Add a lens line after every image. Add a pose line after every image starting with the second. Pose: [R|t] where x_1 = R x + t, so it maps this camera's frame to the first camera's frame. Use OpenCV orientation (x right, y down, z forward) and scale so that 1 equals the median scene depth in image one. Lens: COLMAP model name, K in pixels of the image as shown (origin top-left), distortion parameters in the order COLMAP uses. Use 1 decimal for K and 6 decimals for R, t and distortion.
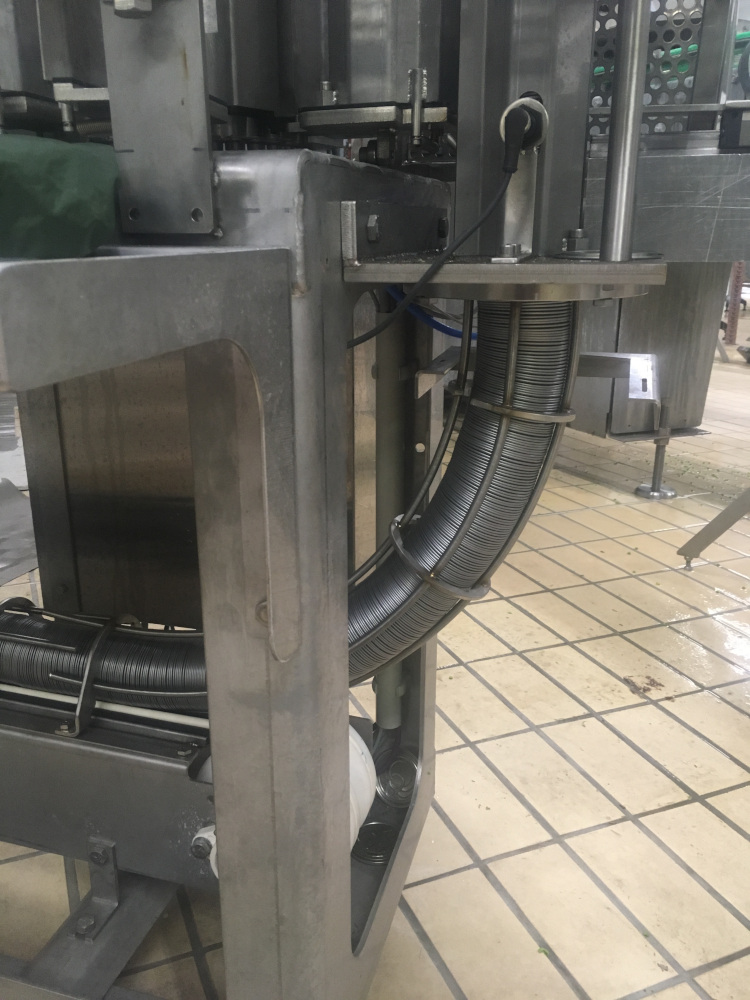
lens RADIAL K [[856.0, 0, 375.0], [0, 856.0, 500.0], [0, 0, 1]] dist [0.053274, -0.006463]
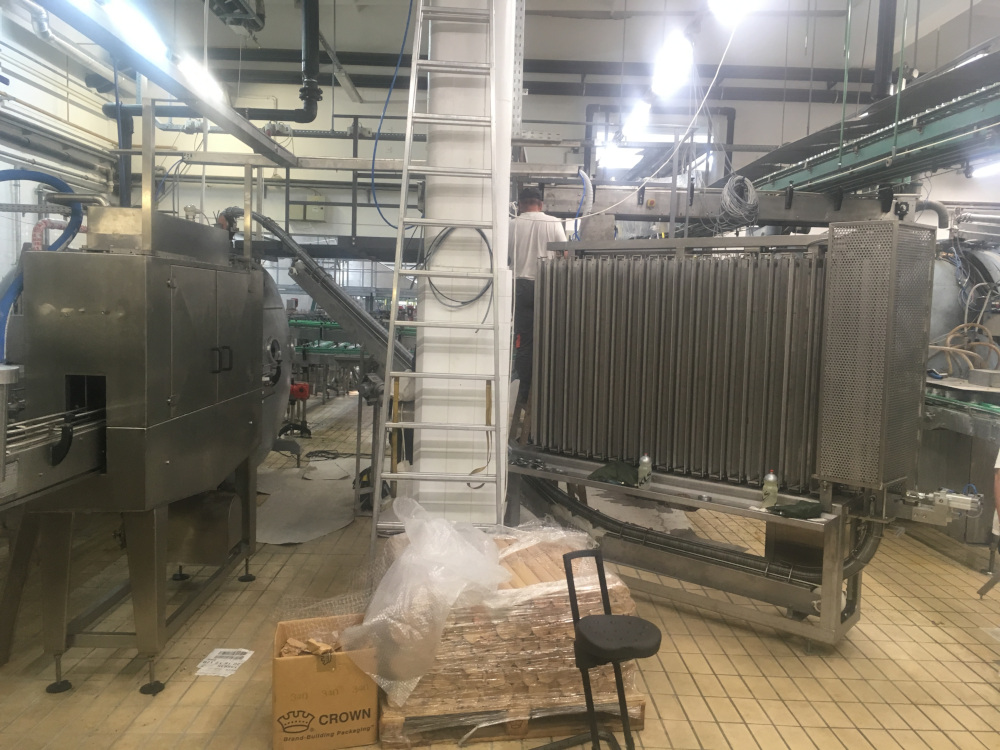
lens RADIAL K [[856.0, 0, 500.0], [0, 856.0, 375.0], [0, 0, 1]] dist [0.053274, -0.006463]
pose [[0.922599, 0.055407, -0.381761, -0.005958], [-0.133675, 0.974234, -0.181655, 0.187982], [0.361860, 0.218626, 0.906234, -4.118566]]
